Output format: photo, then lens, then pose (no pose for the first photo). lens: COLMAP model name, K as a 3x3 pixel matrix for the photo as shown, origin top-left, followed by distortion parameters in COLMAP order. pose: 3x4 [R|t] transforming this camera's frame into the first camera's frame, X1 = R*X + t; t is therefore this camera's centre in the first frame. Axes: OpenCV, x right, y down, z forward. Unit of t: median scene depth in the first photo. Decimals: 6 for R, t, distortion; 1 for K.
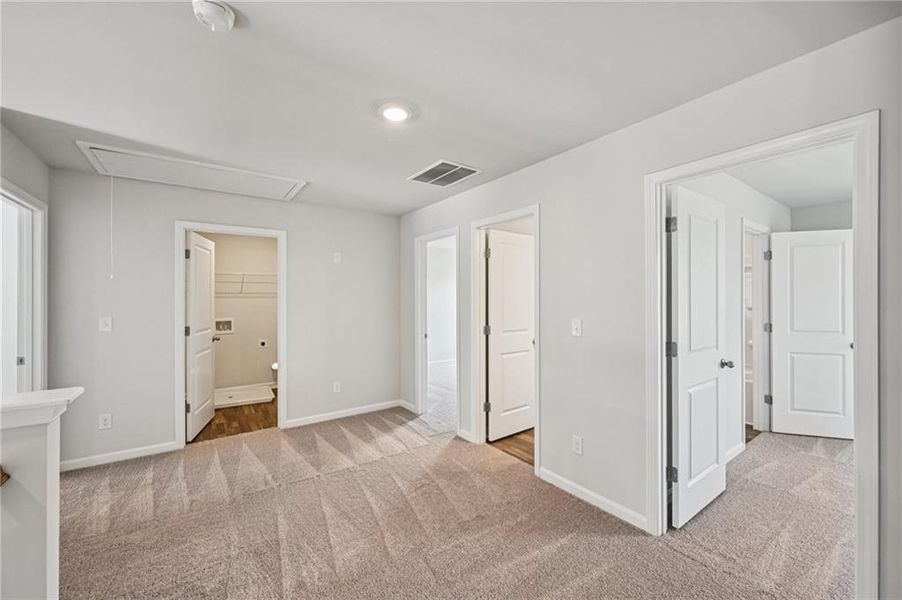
lens RADIAL K [[368.6, 0, 451.7], [0, 368.6, 297.7], [0, 0, 1]] dist [-0.000899, -0.000247]
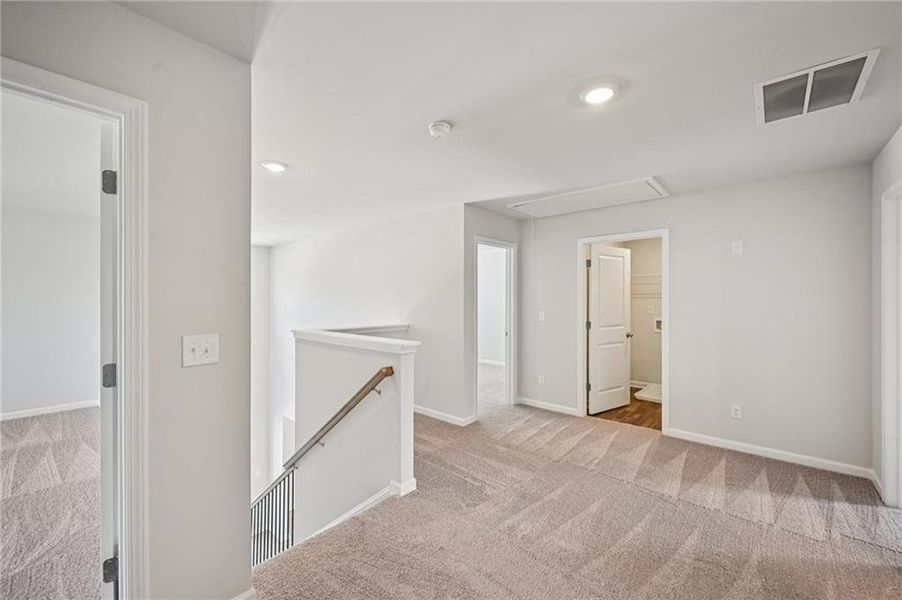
lens RADIAL K [[366.5, 0, 451.2], [0, 366.5, 297.0], [0, 0, 1]] dist [-0.001280, 0.000391]
pose [[0.211658, -0.003717, -0.977337, 0.416030], [-0.000392, 0.999992, -0.003888, 0.000060], [0.977344, 0.001206, 0.211654, 0.293100]]
